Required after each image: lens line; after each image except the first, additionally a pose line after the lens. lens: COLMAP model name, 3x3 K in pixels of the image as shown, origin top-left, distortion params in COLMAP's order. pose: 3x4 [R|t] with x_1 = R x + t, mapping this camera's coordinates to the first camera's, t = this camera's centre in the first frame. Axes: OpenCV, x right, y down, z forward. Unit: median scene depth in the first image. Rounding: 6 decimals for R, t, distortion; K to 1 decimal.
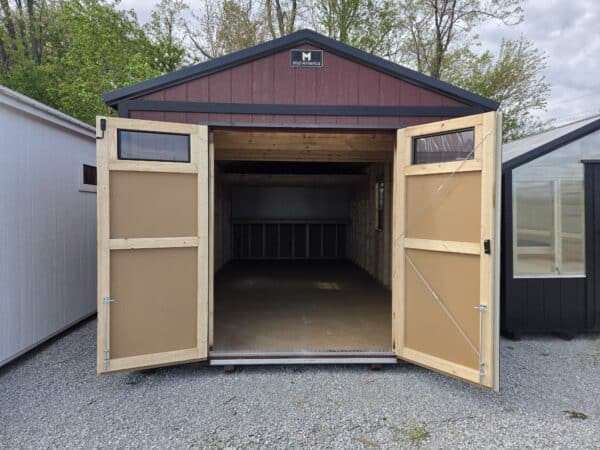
lens RADIAL K [[403.2, 0, 300.1], [0, 403.2, 215.5], [0, 0, 1]] dist [0.034986, -0.009366]
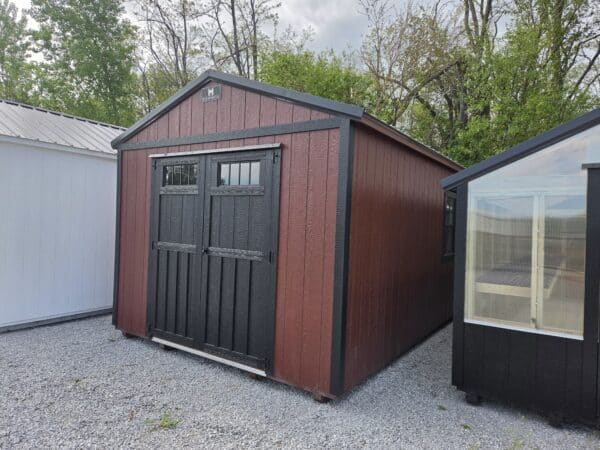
lens RADIAL K [[403.2, 0, 298.3], [0, 403.2, 226.5], [0, 0, 1]] dist [0.034986, -0.009366]
pose [[0.794353, 0.033738, -0.606518, 0.725594], [-0.044132, 0.999023, -0.002227, -0.011849], [0.605851, 0.028536, 0.795066, 0.184776]]
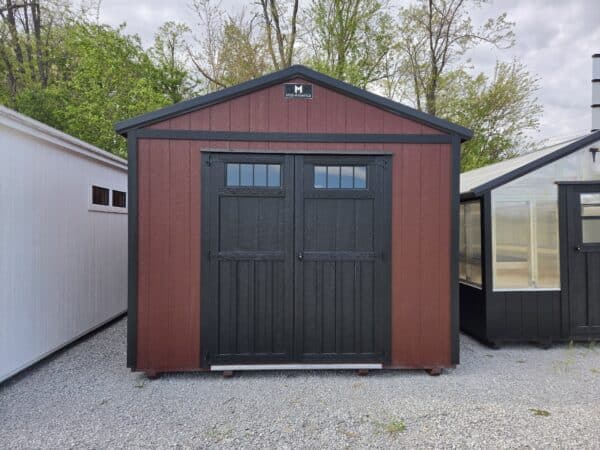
lens RADIAL K [[403.2, 0, 300.3], [0, 403.2, 225.9], [0, 0, 1]] dist [0.034986, -0.009366]
pose [[0.999997, -0.001245, -0.002064, 0.017126], [0.001205, 0.999816, -0.019136, 0.001400], [0.002087, 0.019134, 0.999815, -0.075907]]
